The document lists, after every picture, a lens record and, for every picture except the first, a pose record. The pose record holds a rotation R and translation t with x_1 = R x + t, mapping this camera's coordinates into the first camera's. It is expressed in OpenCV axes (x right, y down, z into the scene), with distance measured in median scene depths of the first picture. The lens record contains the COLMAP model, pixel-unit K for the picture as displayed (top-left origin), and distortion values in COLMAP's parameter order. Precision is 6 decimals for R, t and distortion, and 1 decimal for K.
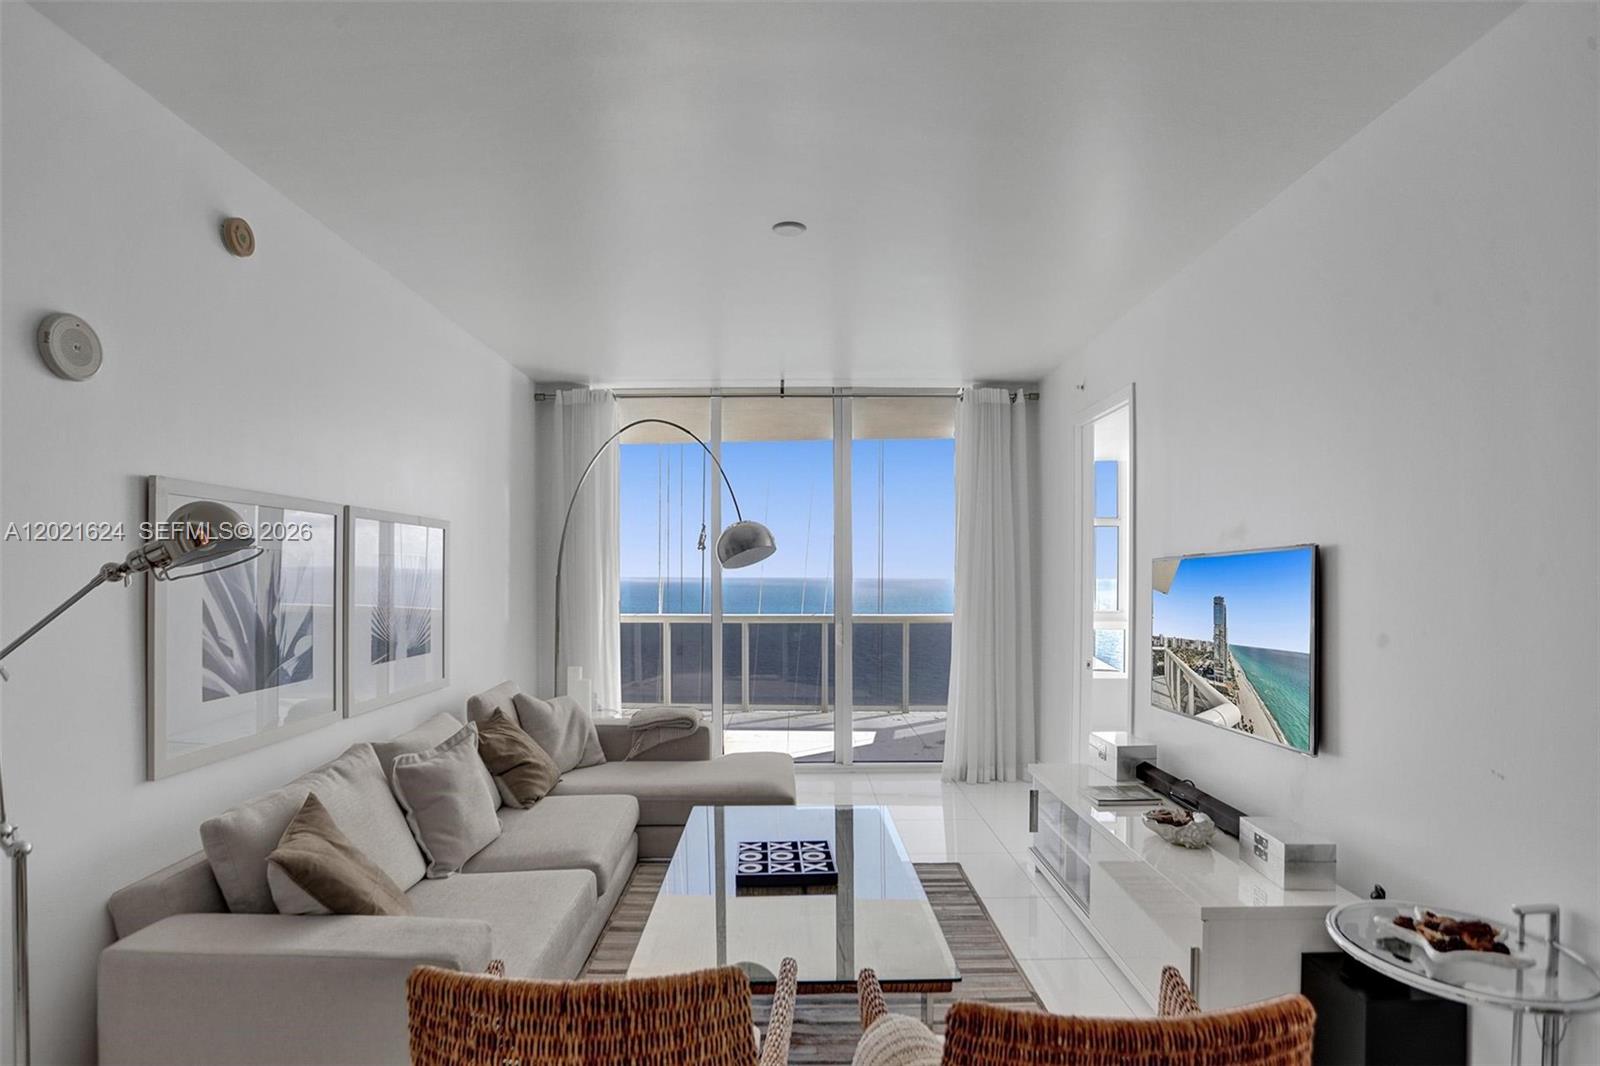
lens RADIAL K [[809.7, 0, 793.5], [0, 809.7, 580.7], [0, 0, 1]] dist [-0.076987, 0.035053]
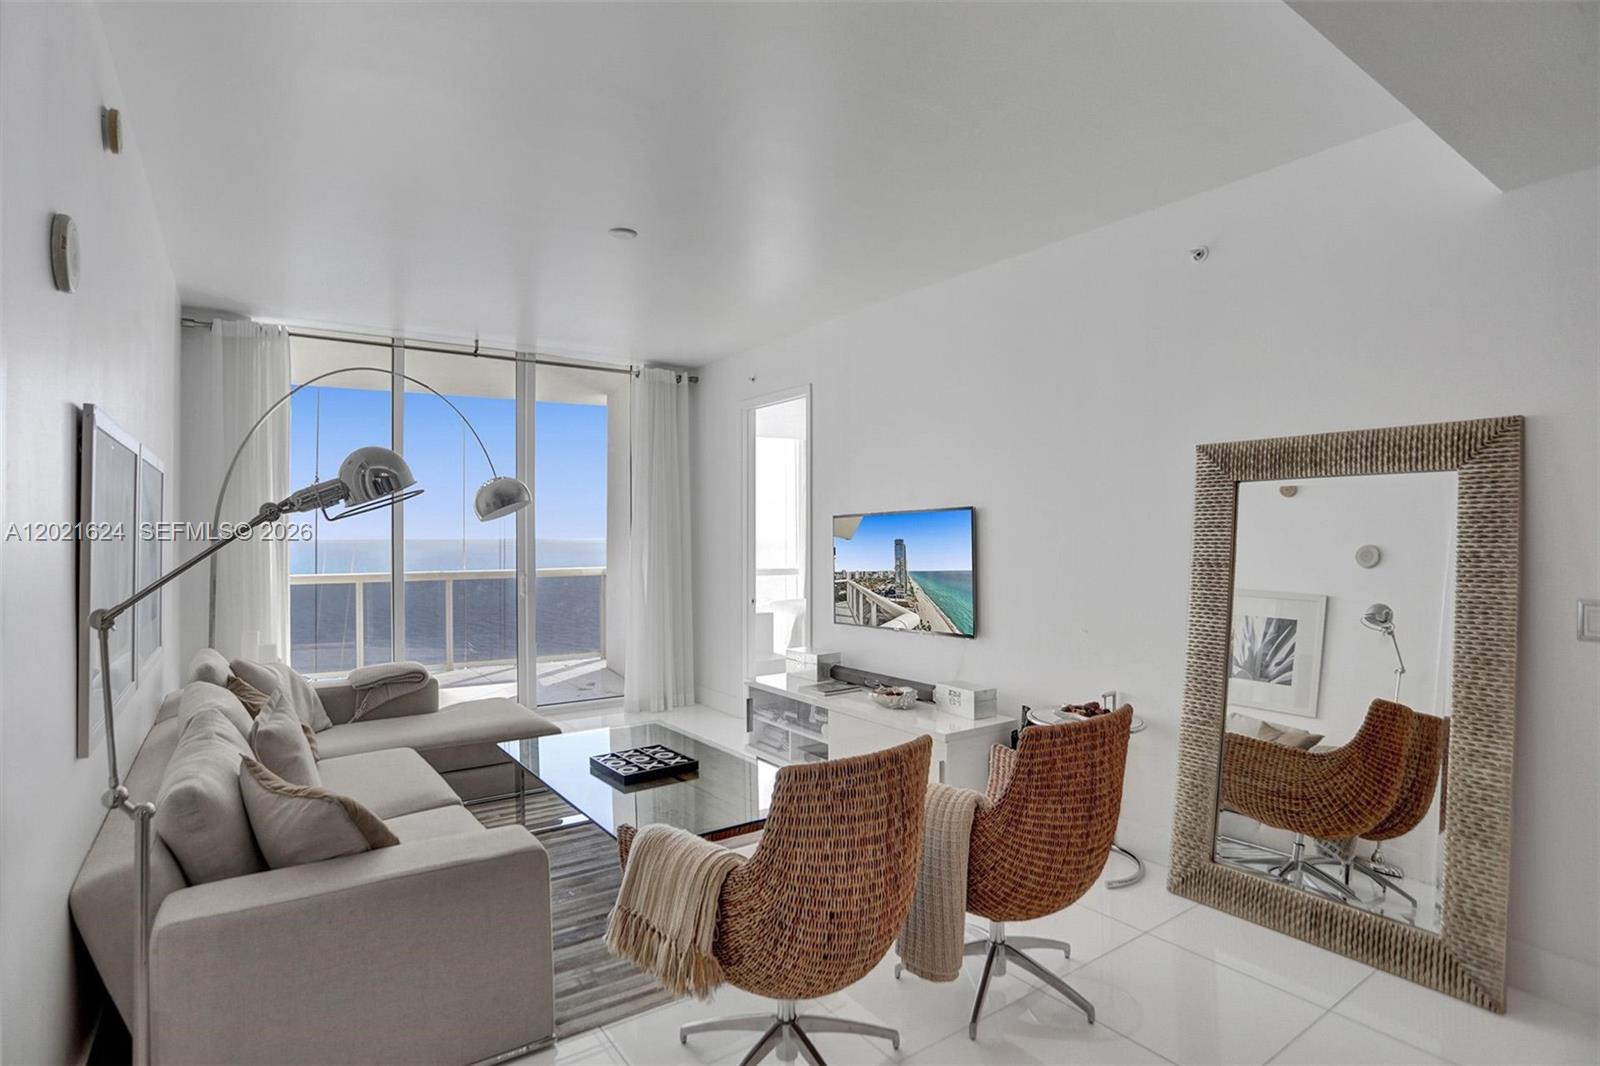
lens RADIAL K [[805.9, 0, 798.1], [0, 805.9, 512.9], [0, 0, 1]] dist [-0.068436, 0.032500]
pose [[0.818722, 0.010865, 0.574087, -0.467720], [0.009359, 0.999436, -0.032262, 0.015917], [-0.574113, 0.031787, 0.818159, -0.109468]]
